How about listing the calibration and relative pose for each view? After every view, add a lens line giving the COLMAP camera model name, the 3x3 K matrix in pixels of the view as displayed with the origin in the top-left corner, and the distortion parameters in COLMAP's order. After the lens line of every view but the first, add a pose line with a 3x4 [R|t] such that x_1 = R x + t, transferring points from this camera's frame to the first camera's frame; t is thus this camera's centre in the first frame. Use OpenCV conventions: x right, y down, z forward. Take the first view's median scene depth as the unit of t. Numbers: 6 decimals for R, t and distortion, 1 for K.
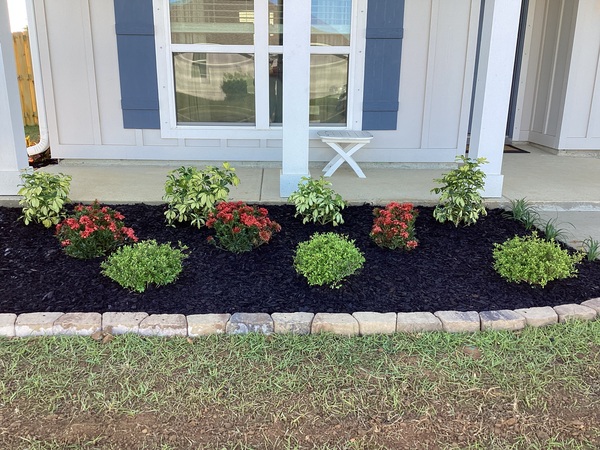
lens RADIAL K [[561.2, 0, 298.1], [0, 561.2, 227.3], [0, 0, 1]] dist [0.054671, 0.000000]
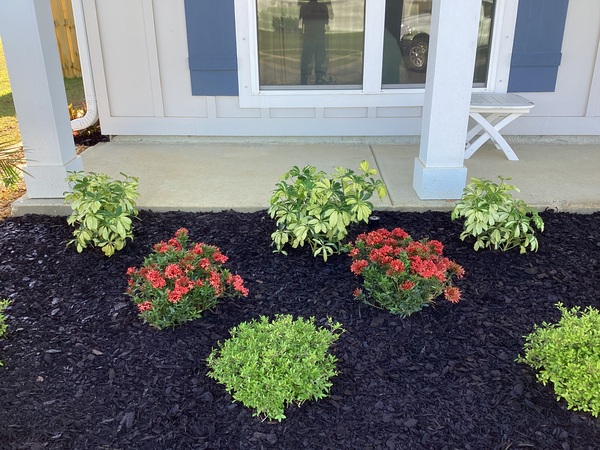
lens RADIAL K [[561.2, 0, 296.5], [0, 561.2, 225.8], [0, 0, 1]] dist [0.054671, 0.000000]
pose [[0.998034, 0.004885, -0.062484, -0.168450], [0.001390, 0.994987, 0.099998, -0.107554], [0.062659, -0.099888, 0.993024, 0.328357]]
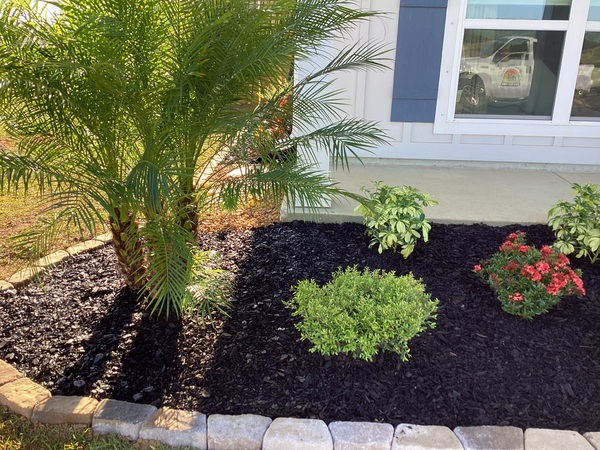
lens RADIAL K [[561.2, 0, 299.5], [0, 561.2, 215.7], [0, 0, 1]] dist [0.054671, 0.000000]
pose [[0.996388, 0.038063, -0.075907, -0.535692], [-0.036404, 0.999070, 0.023121, -0.070847], [0.076716, -0.020274, 0.996847, 0.225031]]
